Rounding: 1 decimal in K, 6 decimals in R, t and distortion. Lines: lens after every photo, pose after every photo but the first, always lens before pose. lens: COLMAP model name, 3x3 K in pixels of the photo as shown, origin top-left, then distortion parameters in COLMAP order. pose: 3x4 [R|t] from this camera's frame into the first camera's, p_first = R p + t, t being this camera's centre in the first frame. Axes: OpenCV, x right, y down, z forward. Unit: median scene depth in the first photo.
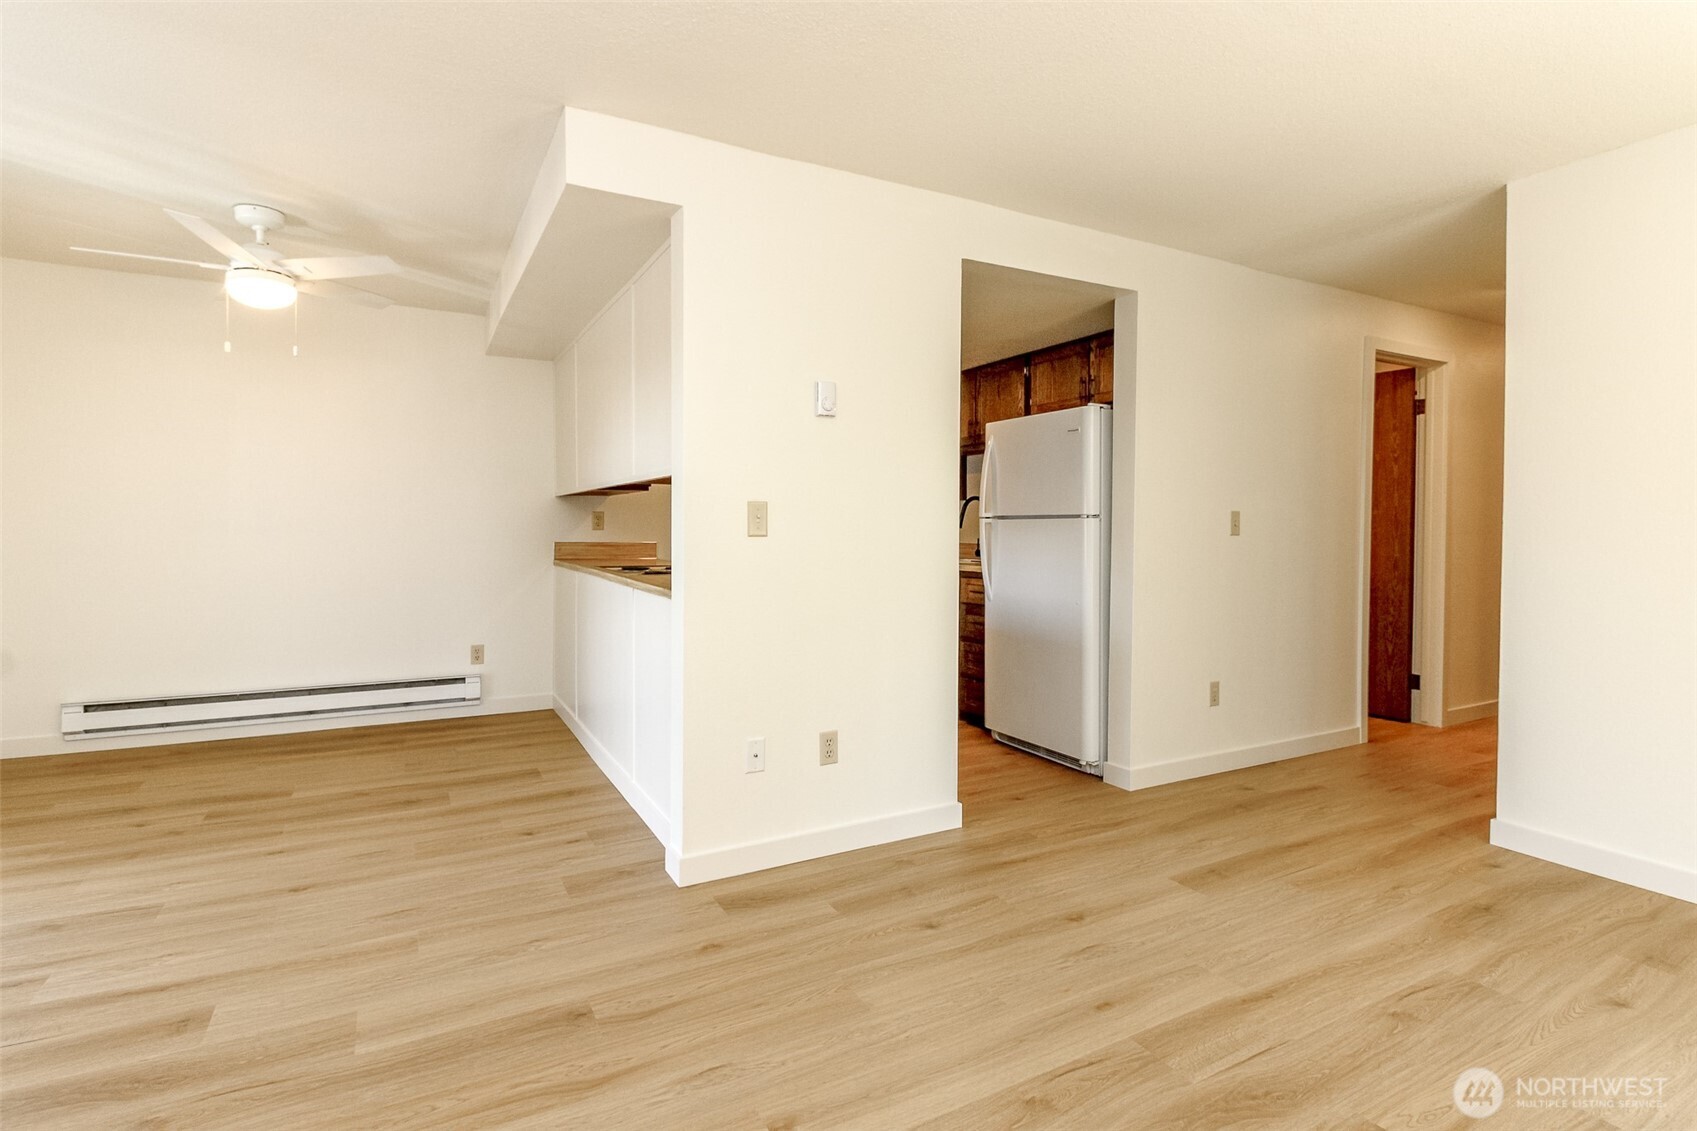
lens RADIAL K [[804.0, 0, 815.4], [0, 804.0, 534.2], [0, 0, 1]] dist [0.032603, -0.014627]
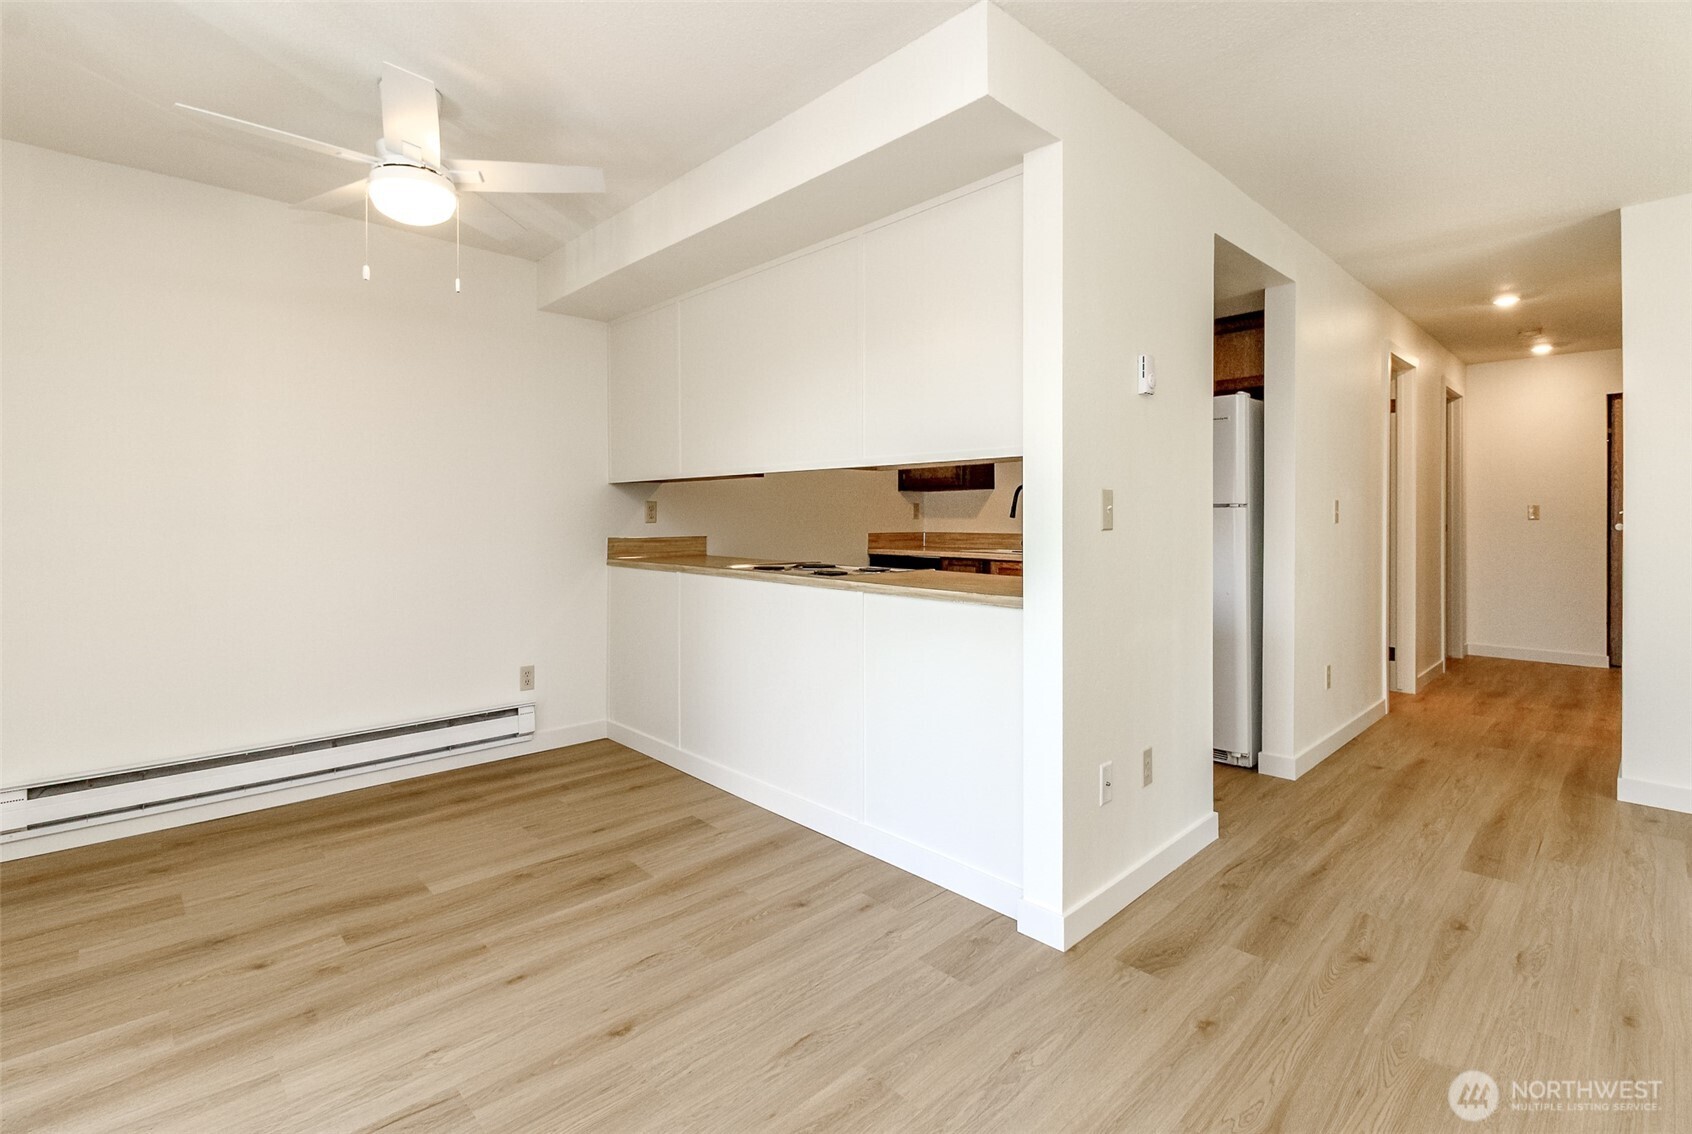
lens RADIAL K [[801.9, 0, 789.7], [0, 801.9, 513.5], [0, 0, 1]] dist [0.023304, -0.013291]
pose [[0.962654, -0.000706, 0.270733, -0.582939], [0.003756, 0.999935, -0.010749, -0.009221], [-0.270708, 0.011364, 0.962594, 0.231390]]
